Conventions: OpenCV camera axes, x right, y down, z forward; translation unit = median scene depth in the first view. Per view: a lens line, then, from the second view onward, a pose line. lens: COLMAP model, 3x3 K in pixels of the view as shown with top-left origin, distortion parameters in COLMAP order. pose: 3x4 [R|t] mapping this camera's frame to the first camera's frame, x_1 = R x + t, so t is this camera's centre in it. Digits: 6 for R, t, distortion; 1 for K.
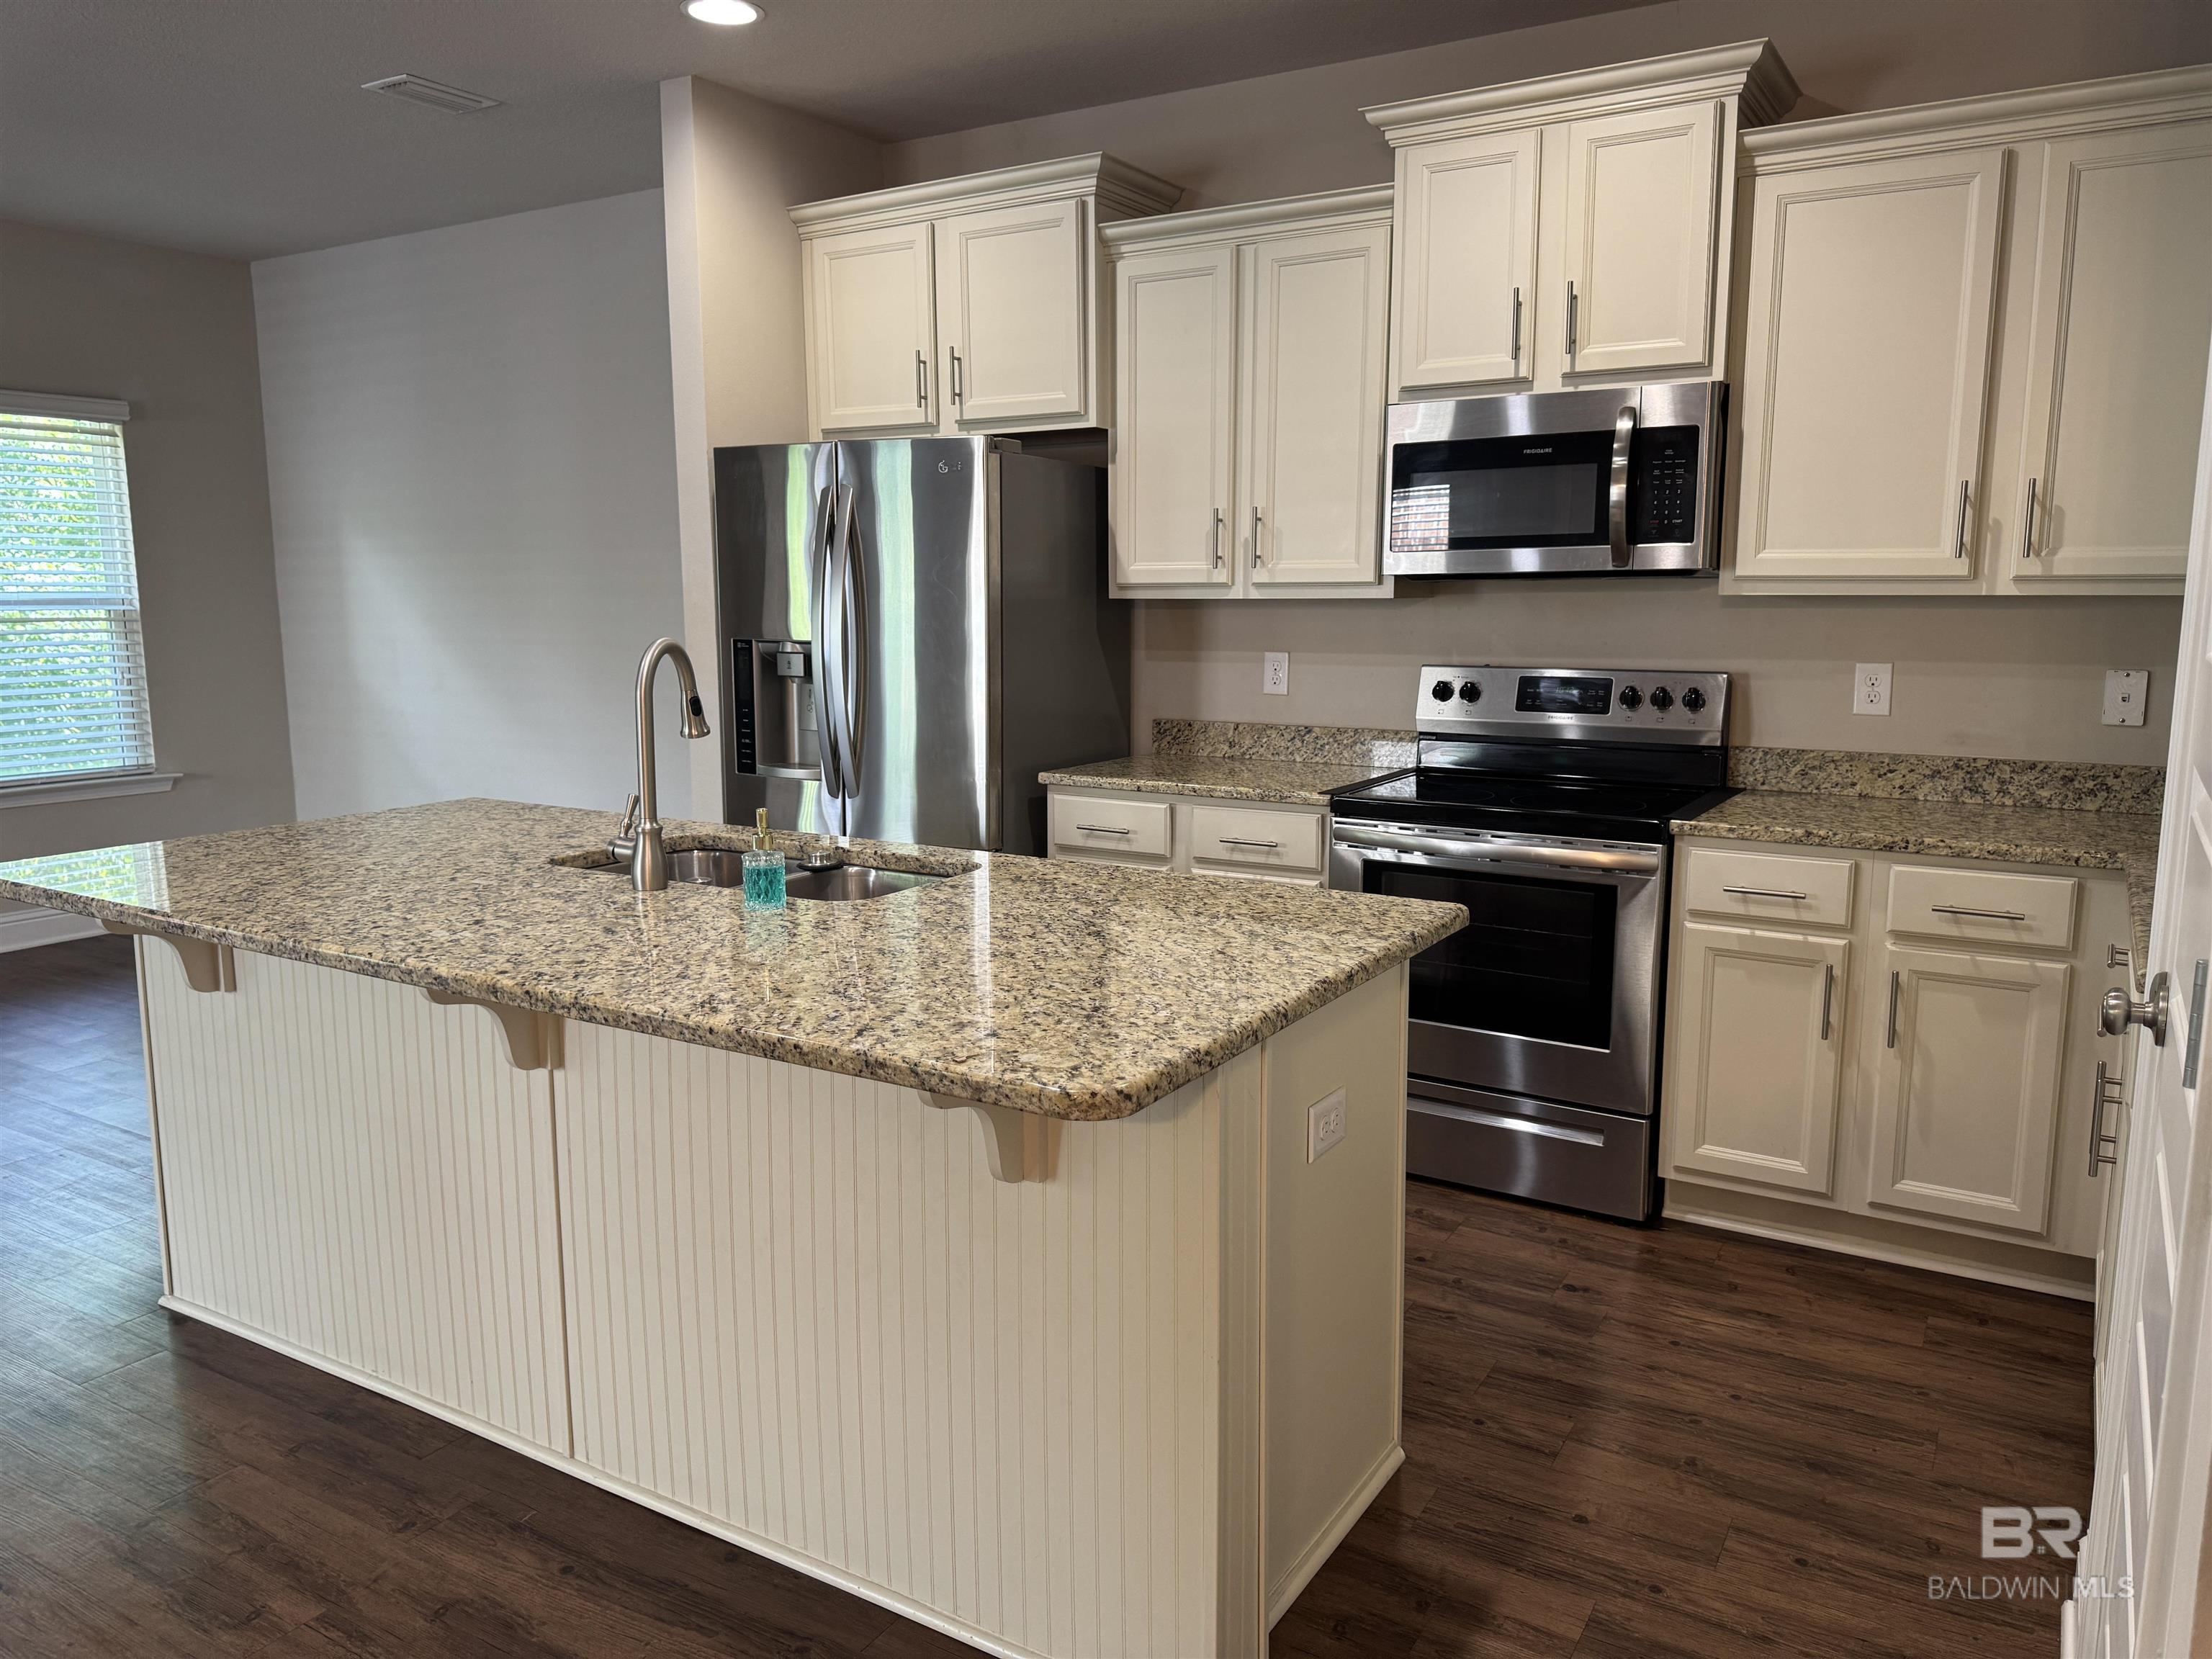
lens RADIAL K [[1561.8, 0, 1090.6], [0, 1561.8, 831.7], [0, 0, 1]] dist [0.034583, -0.052751]
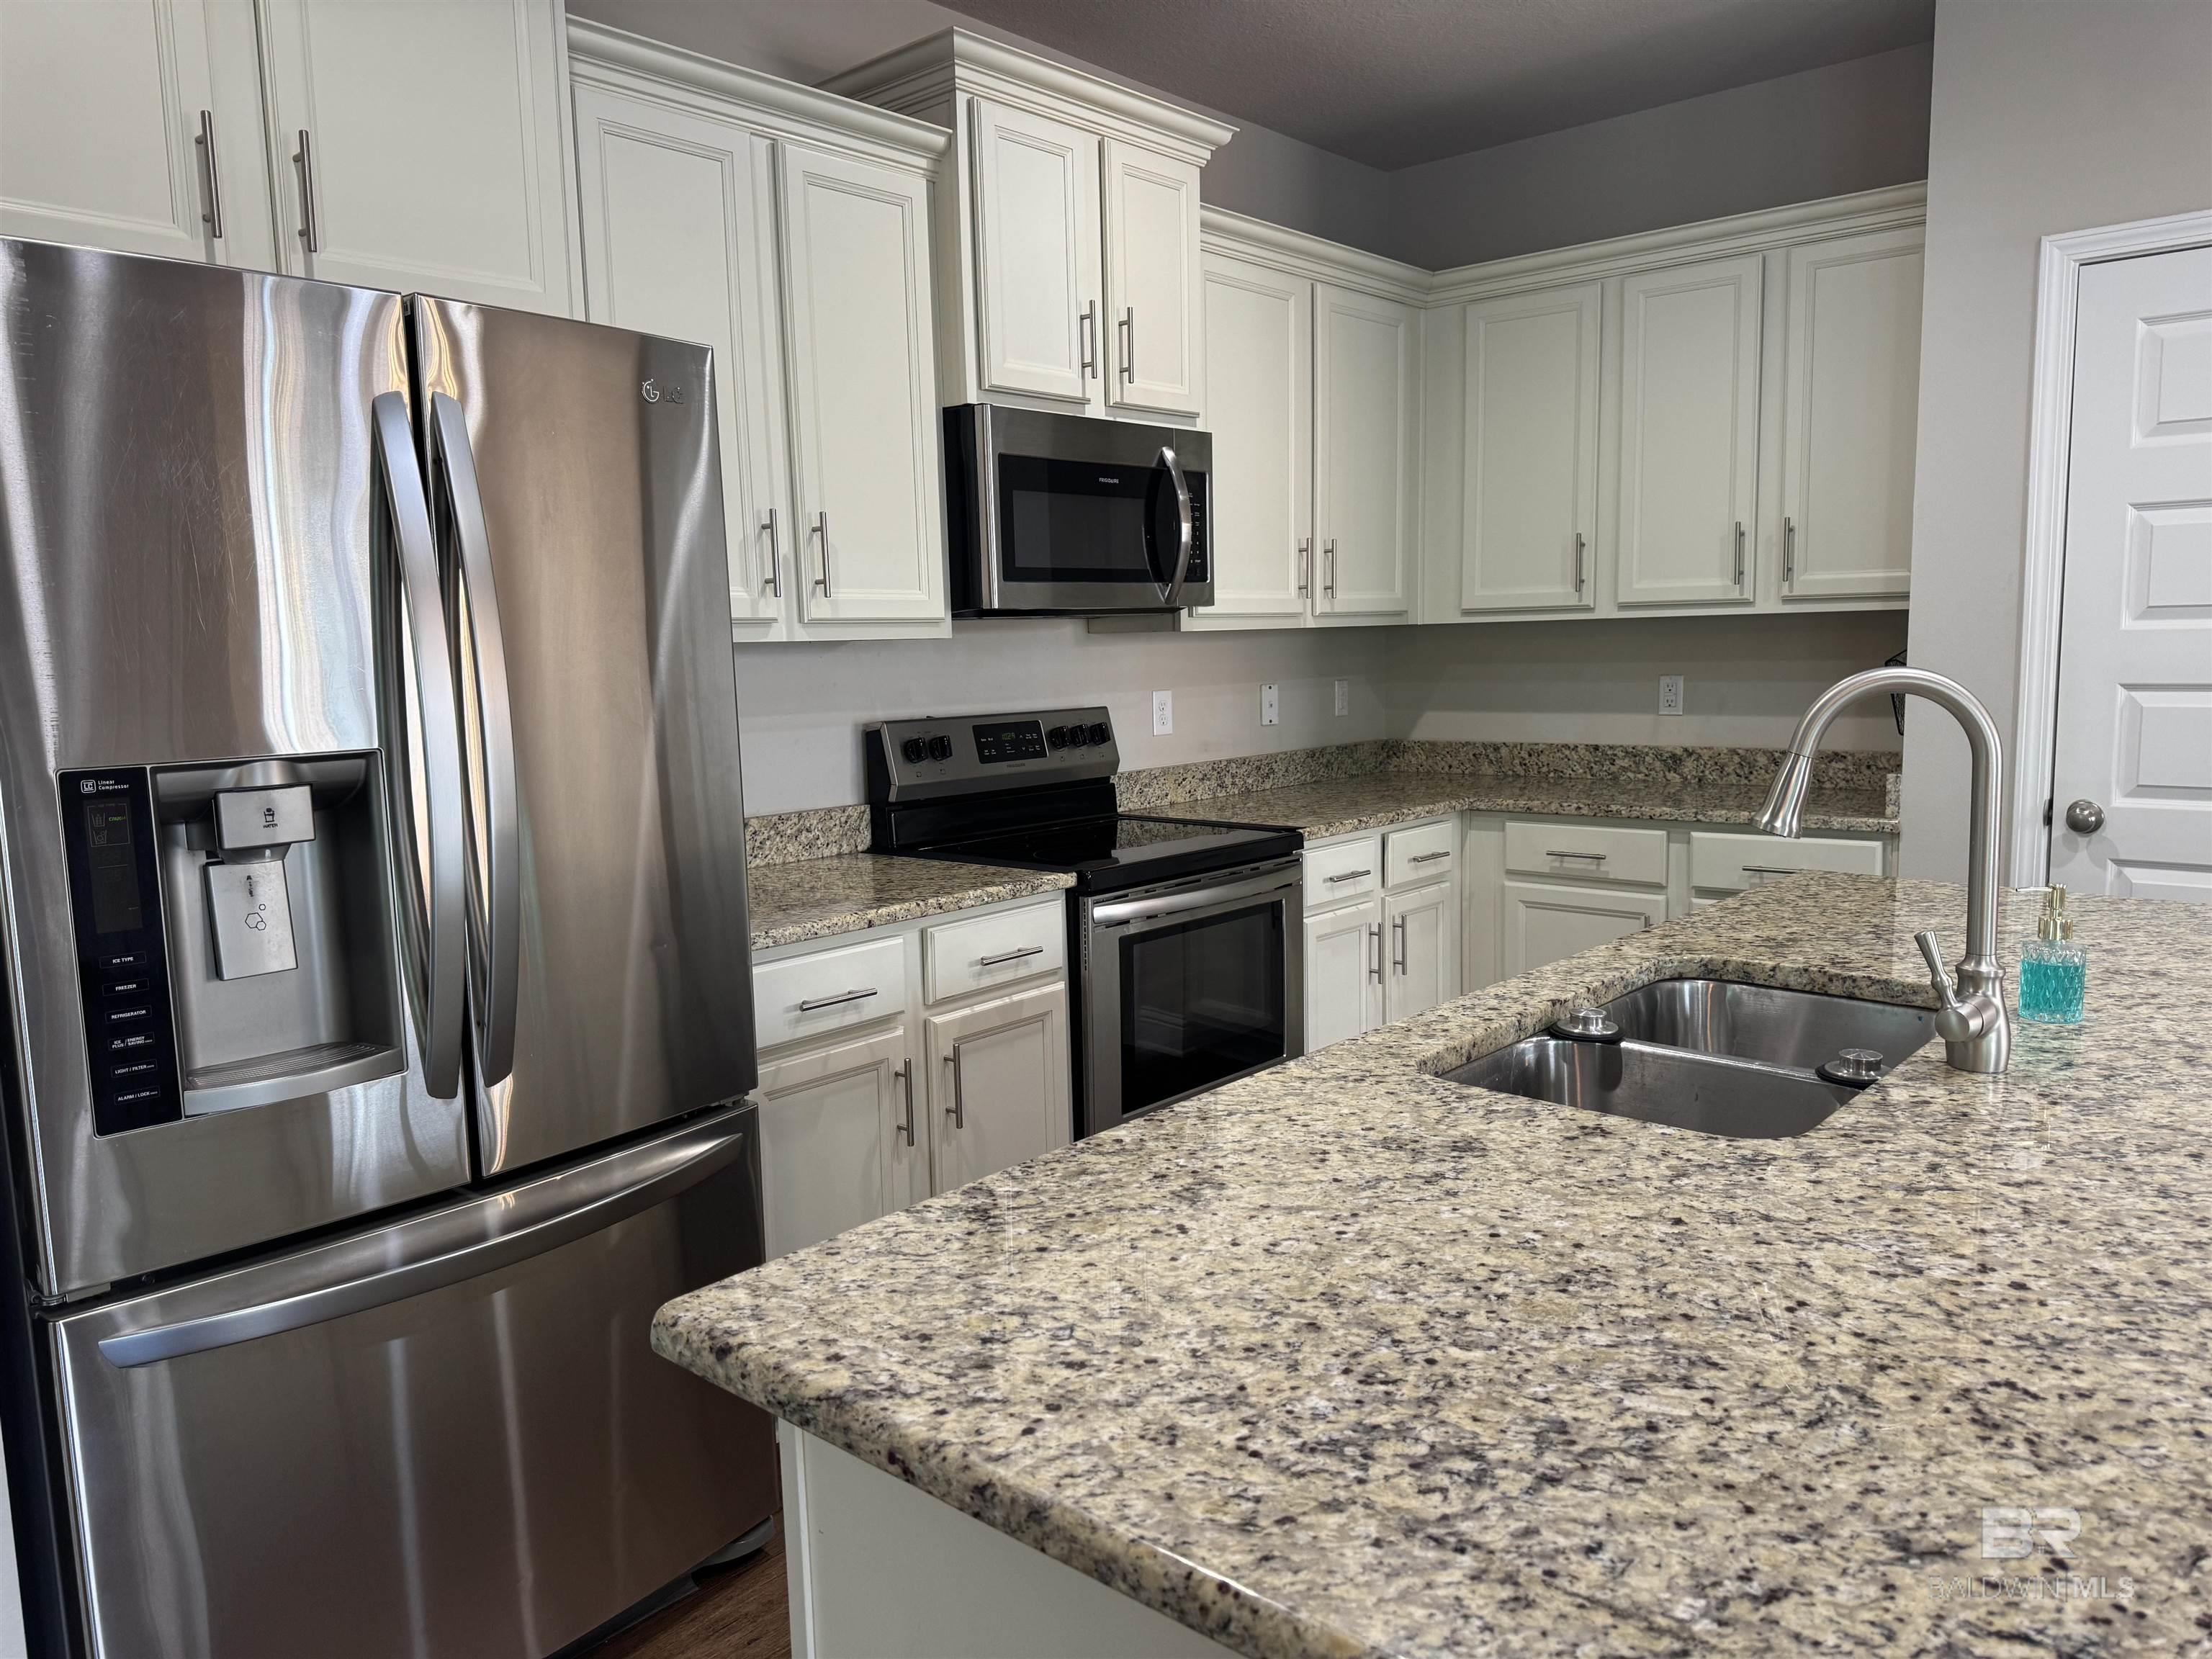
lens RADIAL K [[1561.8, 0, 1099.9], [0, 1561.8, 848.7], [0, 0, 1]] dist [0.034583, -0.052751]
pose [[0.173264, -0.135816, 0.975466, -0.655527], [0.173156, 0.979219, 0.105582, -0.122568], [-0.969534, 0.150614, 0.193181, 0.840437]]
